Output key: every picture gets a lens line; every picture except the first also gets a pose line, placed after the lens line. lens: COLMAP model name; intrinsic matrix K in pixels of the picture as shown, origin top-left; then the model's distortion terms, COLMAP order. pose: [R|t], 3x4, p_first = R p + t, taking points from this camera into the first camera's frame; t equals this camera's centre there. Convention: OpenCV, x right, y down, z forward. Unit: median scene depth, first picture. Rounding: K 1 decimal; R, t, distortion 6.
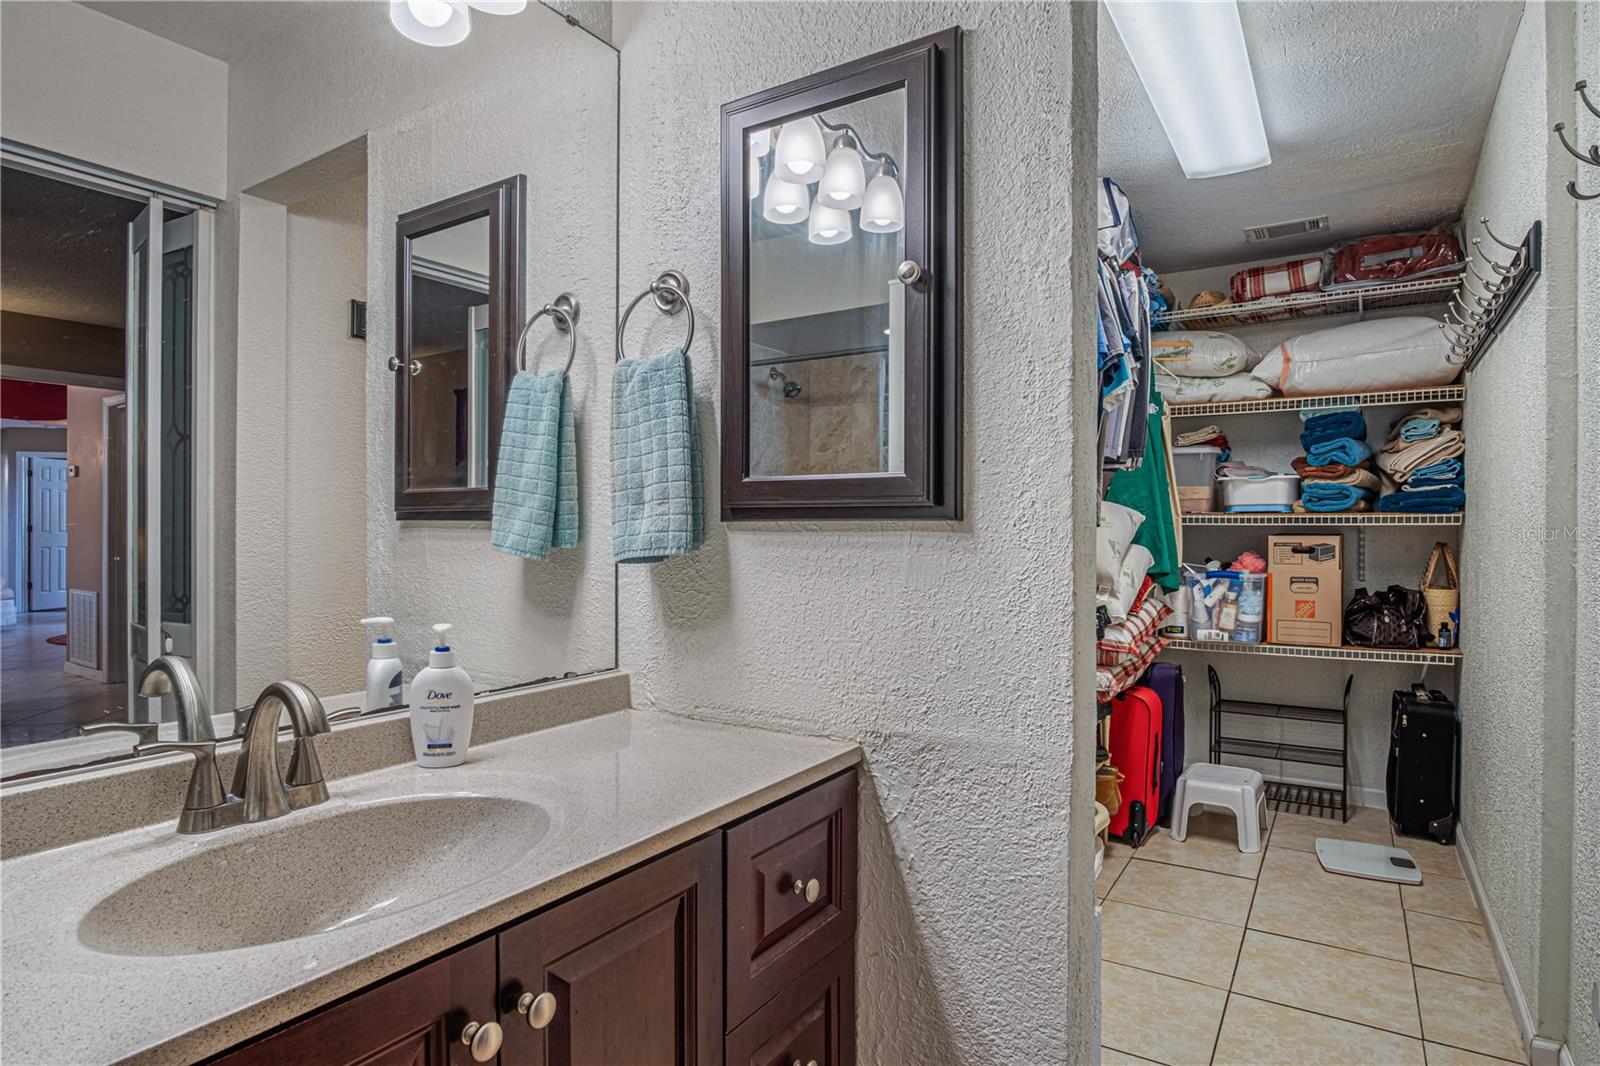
lens RADIAL K [[865.5, 0, 797.8], [0, 865.5, 536.9], [0, 0, 1]] dist [-0.029962, 0.006111]
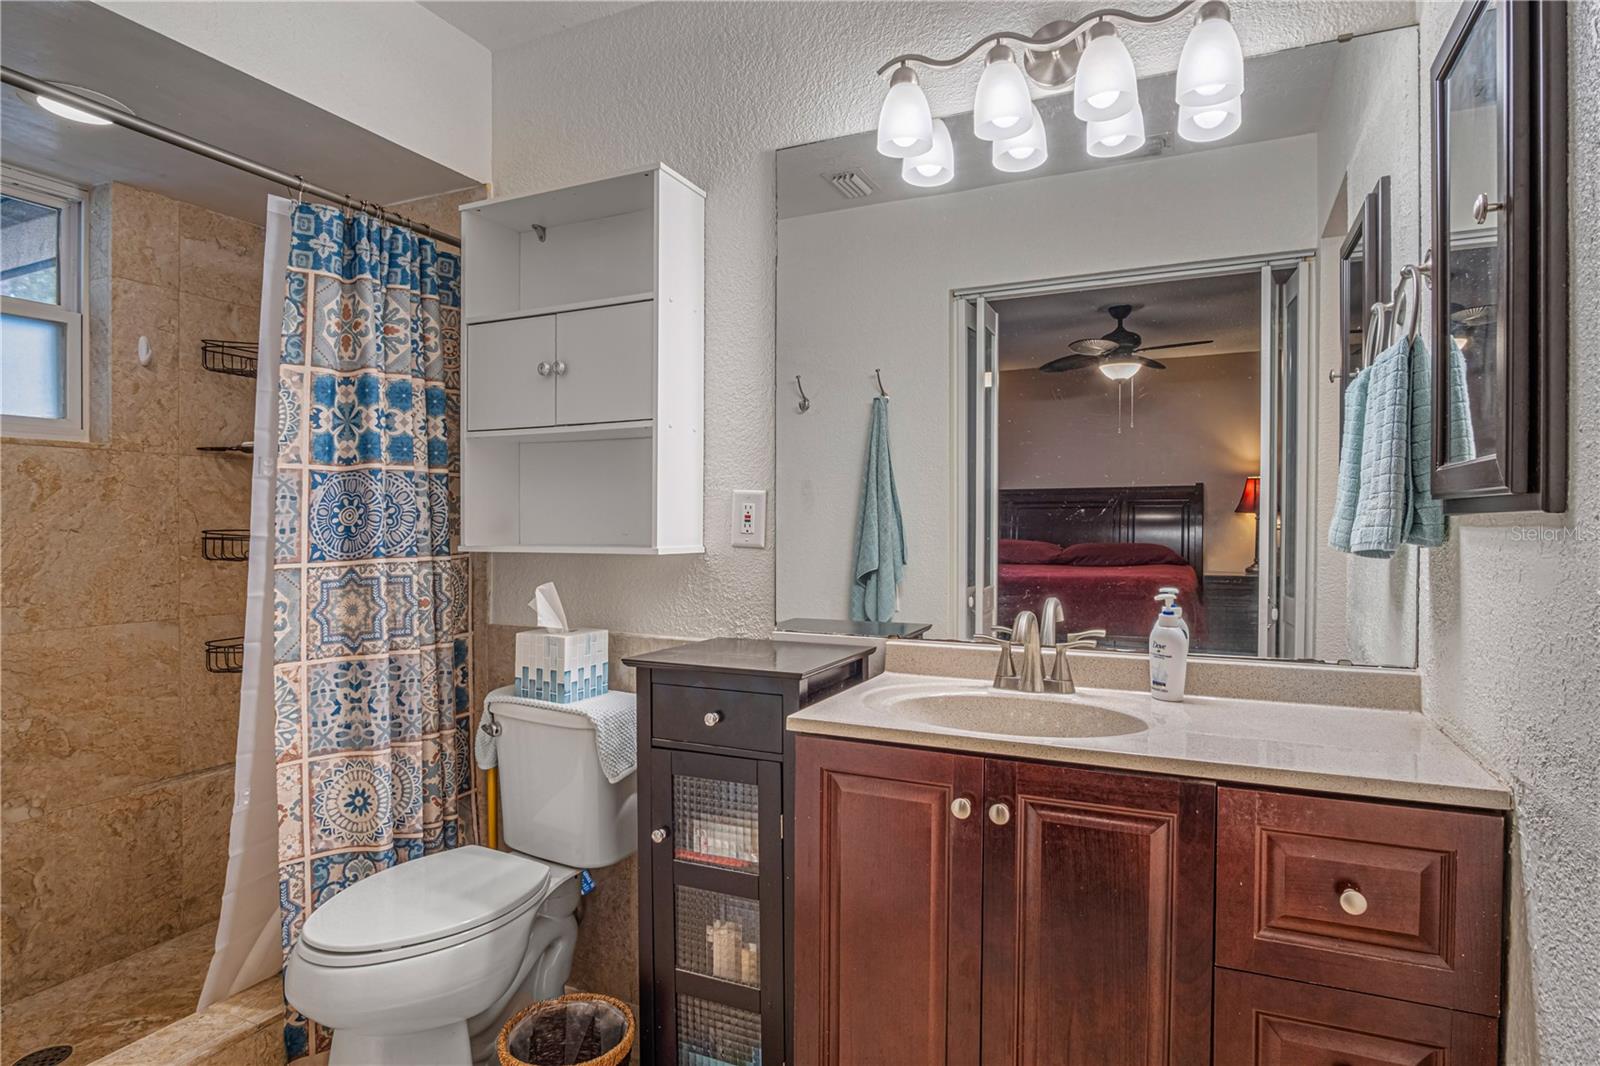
lens RADIAL K [[865.5, 0, 800.0], [0, 865.5, 531.1], [0, 0, 1]] dist [-0.029962, 0.006111]
pose [[0.135630, 0.007930, -0.990728, 0.723892], [-0.010432, 0.999924, 0.006575, 0.000329], [0.990705, 0.009444, 0.135703, 0.217613]]
